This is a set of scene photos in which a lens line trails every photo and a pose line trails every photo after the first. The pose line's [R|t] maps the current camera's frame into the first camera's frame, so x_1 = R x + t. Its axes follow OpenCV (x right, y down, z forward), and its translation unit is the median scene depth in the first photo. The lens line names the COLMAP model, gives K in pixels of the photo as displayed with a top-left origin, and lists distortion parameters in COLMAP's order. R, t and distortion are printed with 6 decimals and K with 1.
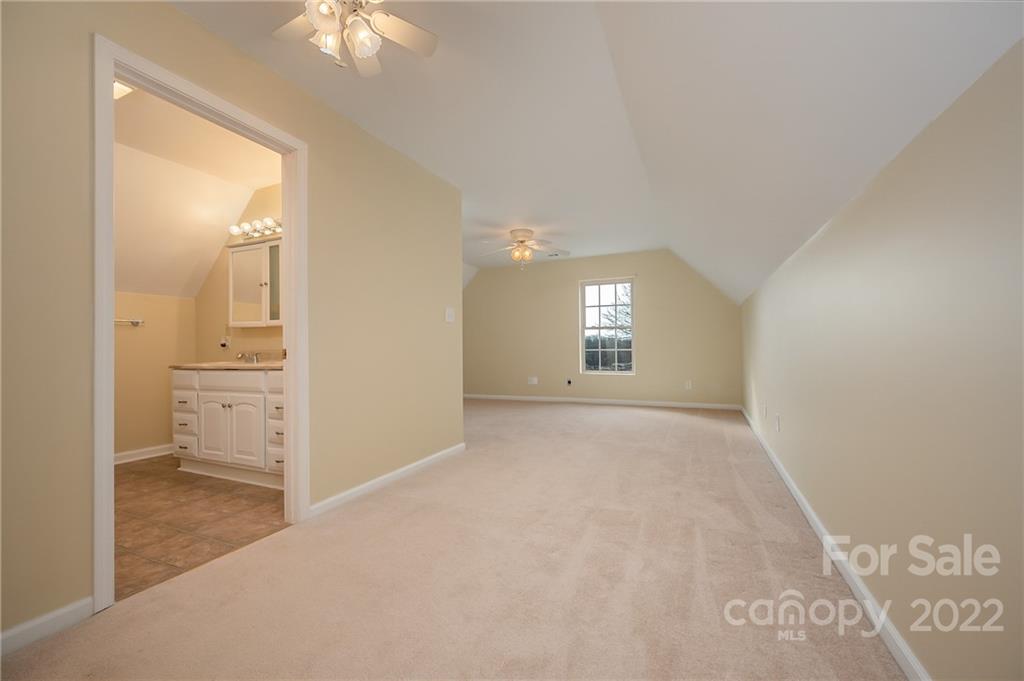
lens RADIAL K [[407.5, 0, 519.4], [0, 407.5, 345.7], [0, 0, 1]] dist [-0.002709, -0.000557]
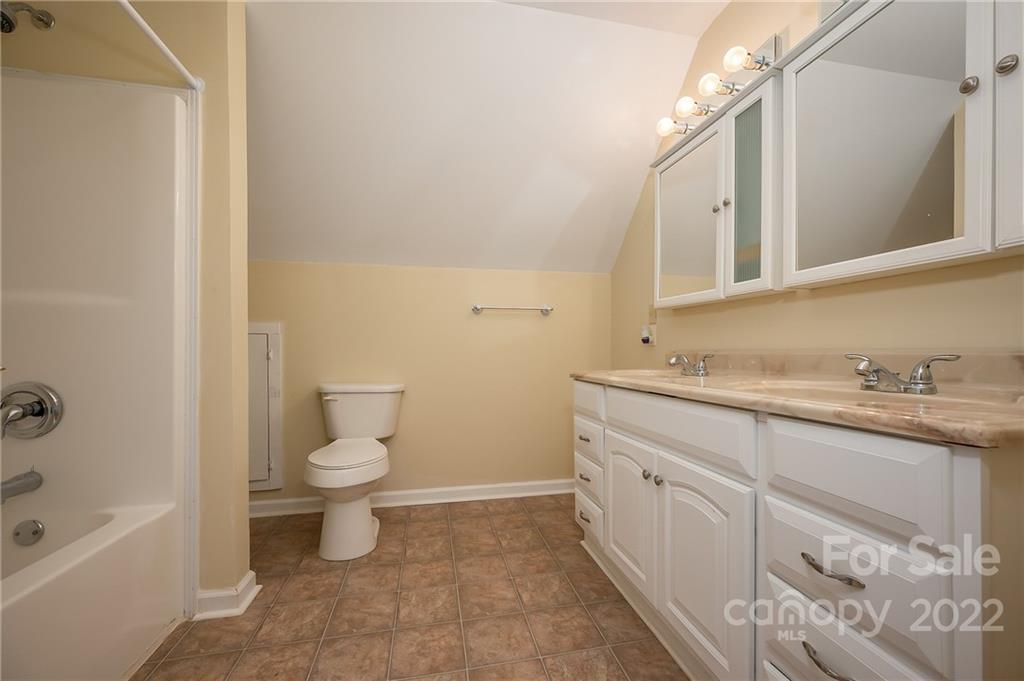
lens RADIAL K [[407.5, 0, 515.1], [0, 407.5, 346.6], [0, 0, 1]] dist [-0.002709, -0.000557]
pose [[0.590856, 0.005956, -0.806755, -0.397146], [-0.005390, 0.999980, 0.003435, 0.007184], [0.806759, 0.002319, 0.590876, 0.544976]]
